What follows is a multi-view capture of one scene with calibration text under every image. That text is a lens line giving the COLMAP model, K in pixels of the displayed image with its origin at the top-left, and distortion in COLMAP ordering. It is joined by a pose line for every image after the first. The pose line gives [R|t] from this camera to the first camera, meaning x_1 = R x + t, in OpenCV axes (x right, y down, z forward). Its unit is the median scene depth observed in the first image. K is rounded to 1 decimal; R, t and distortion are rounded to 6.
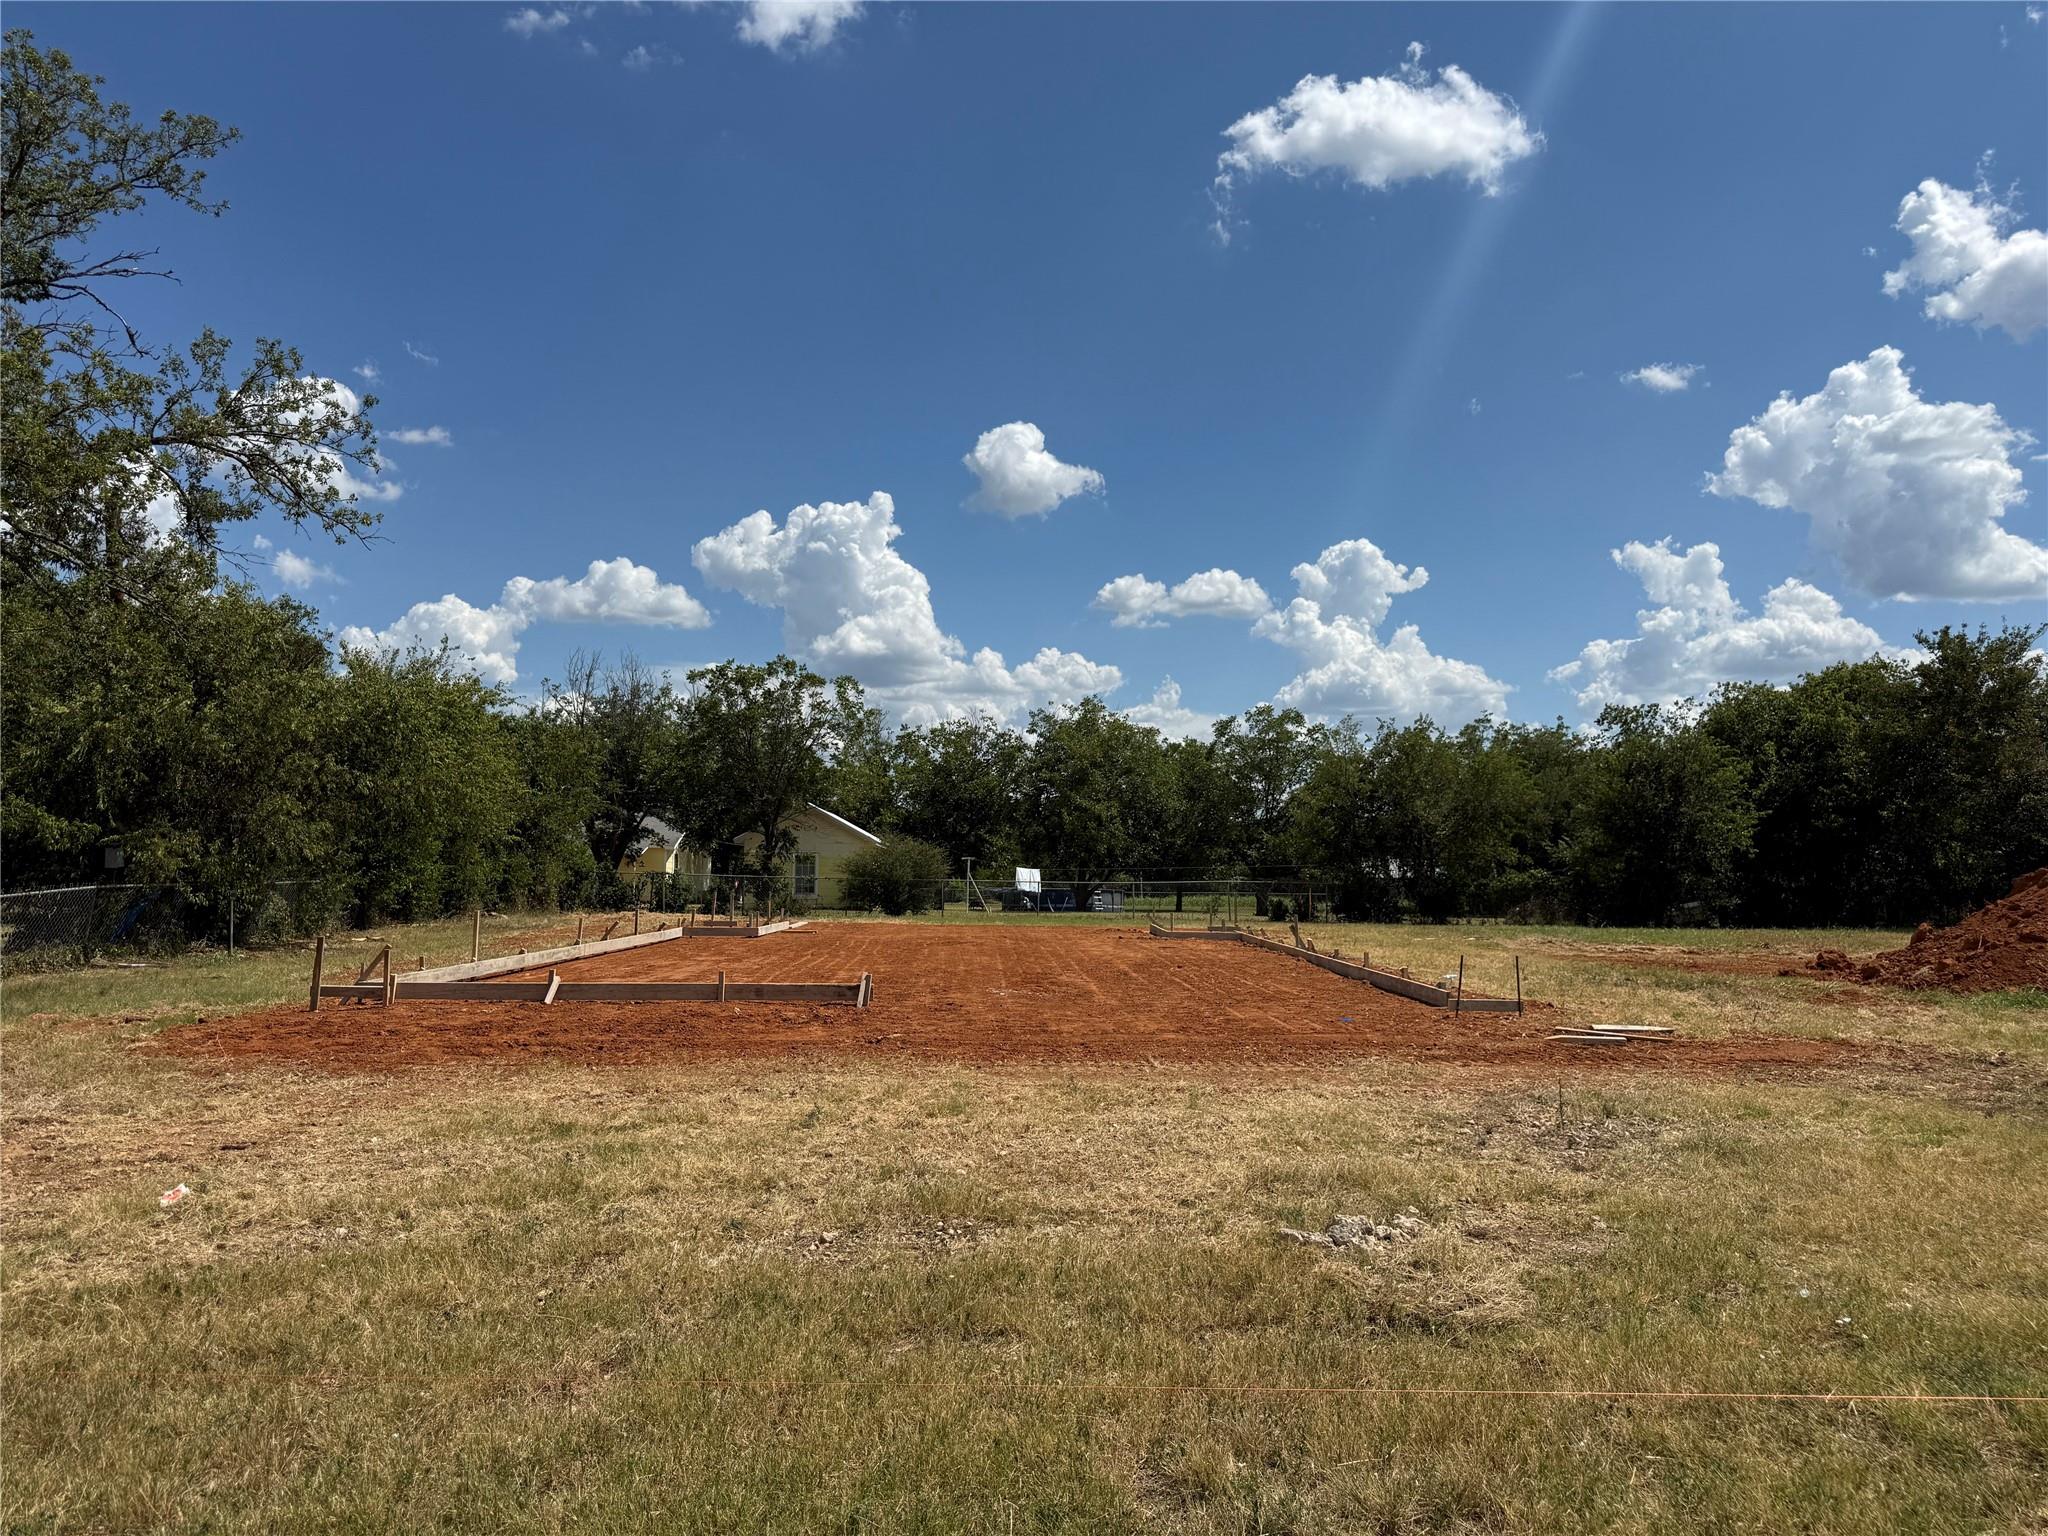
lens RADIAL K [[1434.1, 0, 1019.1], [0, 1434.1, 784.5], [0, 0, 1]] dist [0.083297, -0.002134]
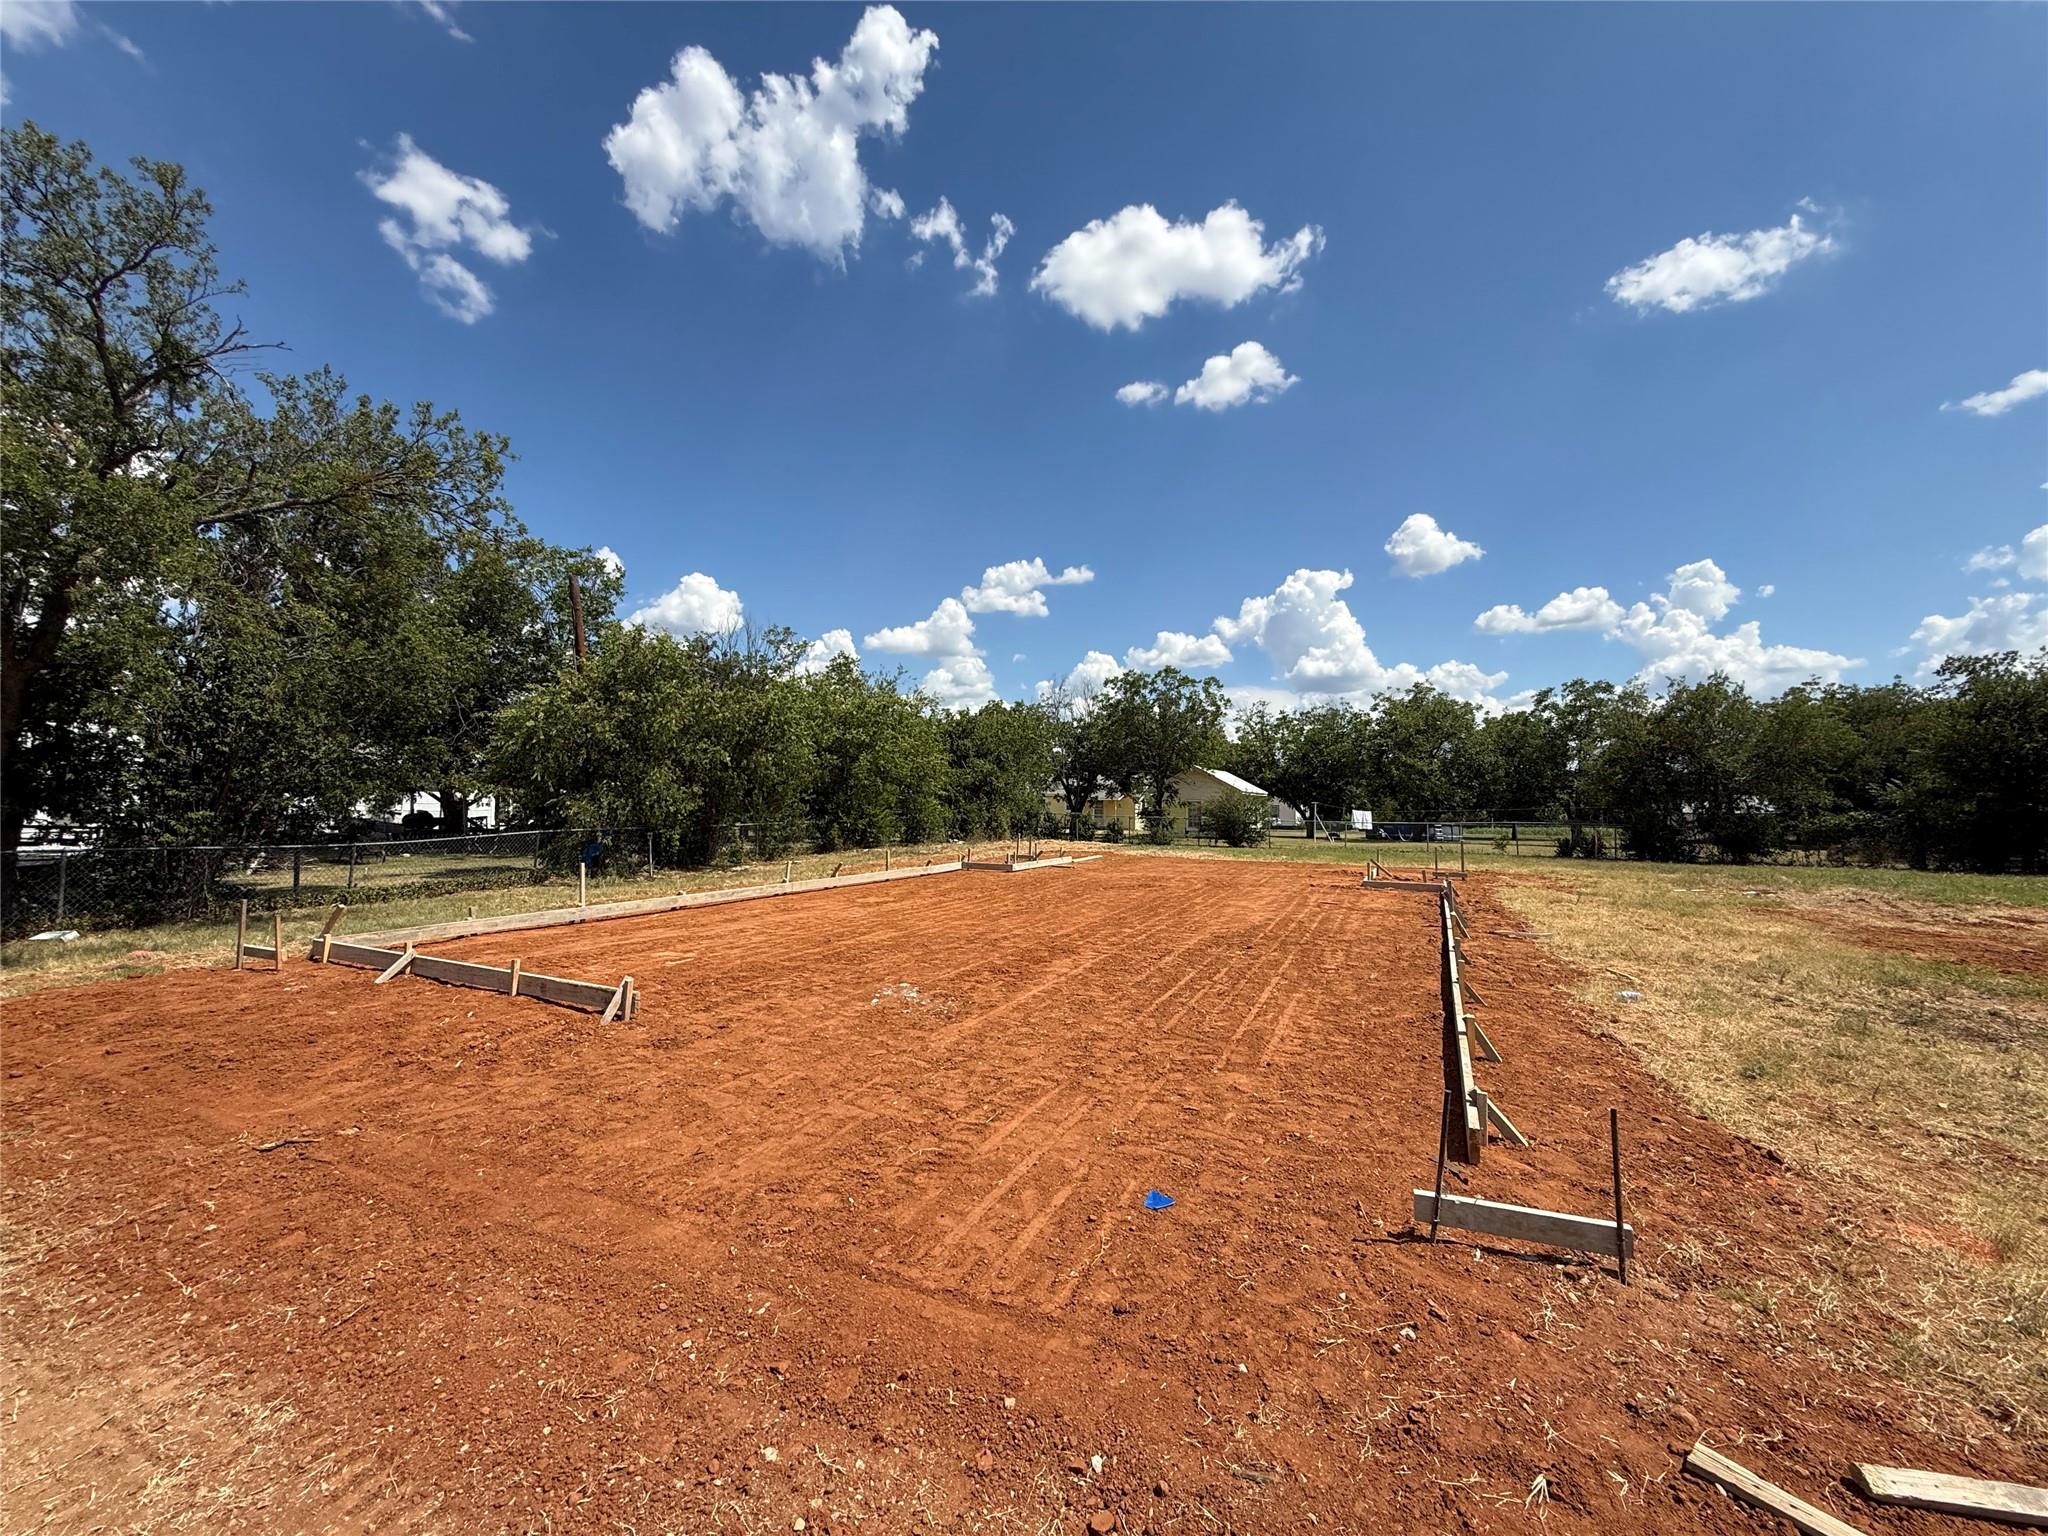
lens RADIAL K [[807.3, 0, 1010.1], [0, 807.3, 785.7], [0, 0, 1]] dist [-0.014150, 0.000165]
pose [[0.883752, -0.014021, -0.467746, 0.093047], [0.030003, 0.999192, 0.026737, 0.006872], [0.466993, -0.037663, 0.883459, 0.230465]]
